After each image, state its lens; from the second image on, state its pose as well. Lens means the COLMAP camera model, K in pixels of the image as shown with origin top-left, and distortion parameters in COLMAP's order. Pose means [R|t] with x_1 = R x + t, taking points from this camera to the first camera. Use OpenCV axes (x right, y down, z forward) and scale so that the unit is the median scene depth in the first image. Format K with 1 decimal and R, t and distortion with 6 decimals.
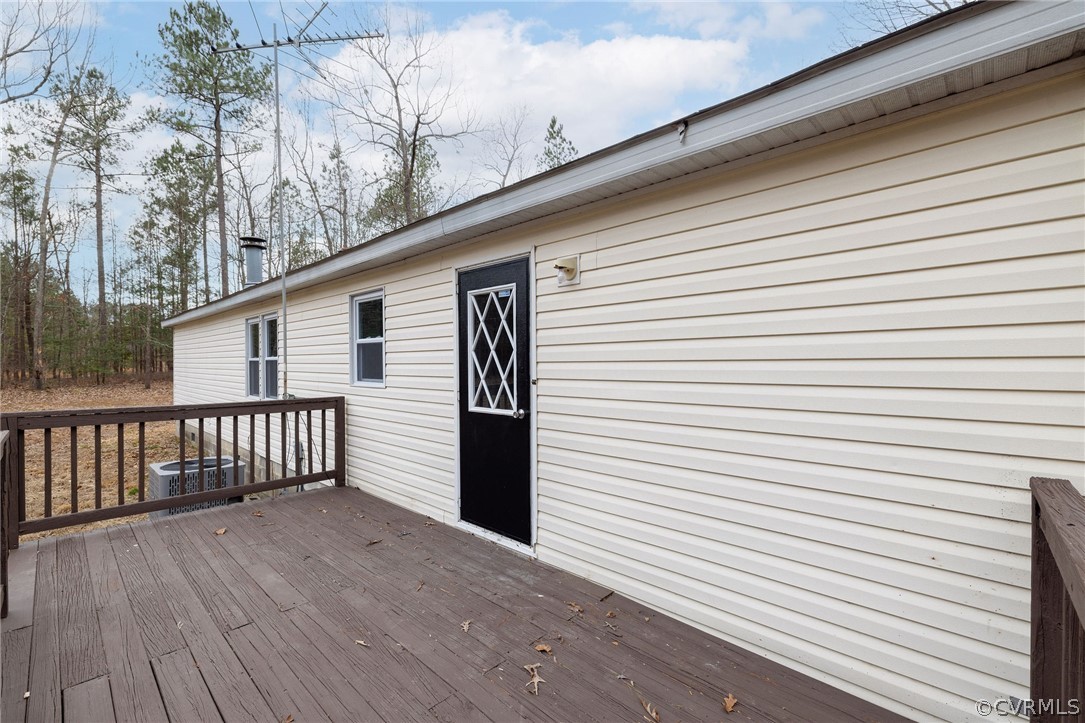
lens RADIAL K [[456.3, 0, 539.3], [0, 456.3, 366.5], [0, 0, 1]] dist [-0.000105, 0.000208]
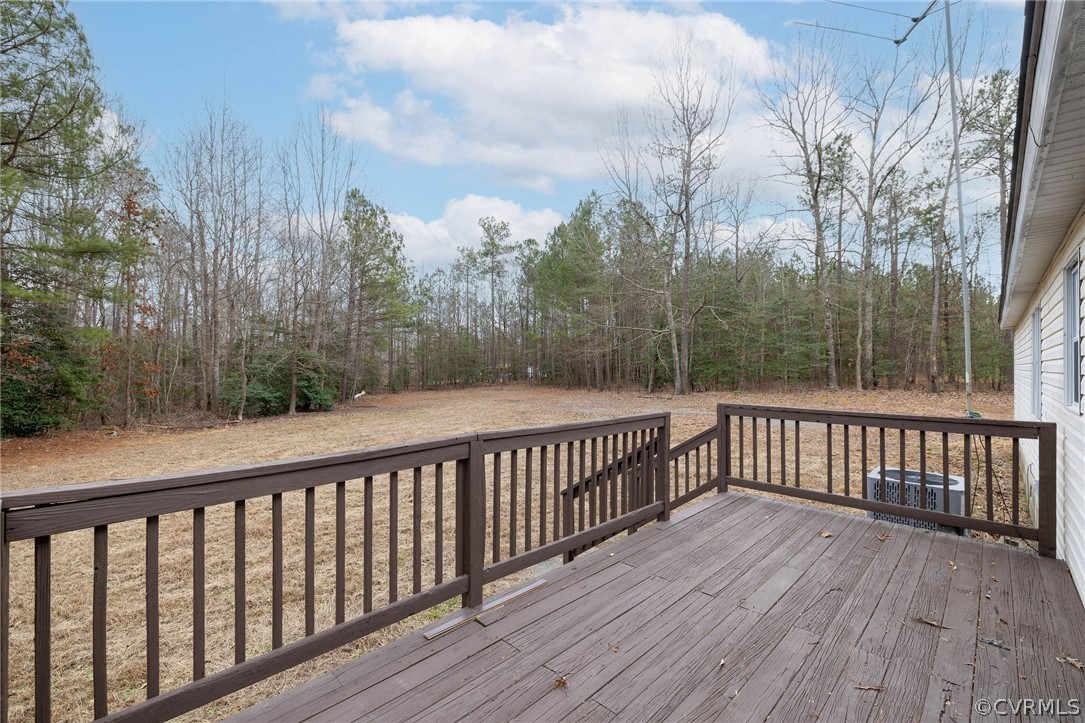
lens RADIAL K [[456.3, 0, 539.3], [0, 456.3, 366.5], [0, 0, 1]] dist [-0.000105, 0.000208]
pose [[-0.033420, -0.005607, -0.999426, 0.362383], [-0.008021, 0.999954, -0.005341, -0.007465], [0.999409, 0.007838, -0.033463, 0.394999]]
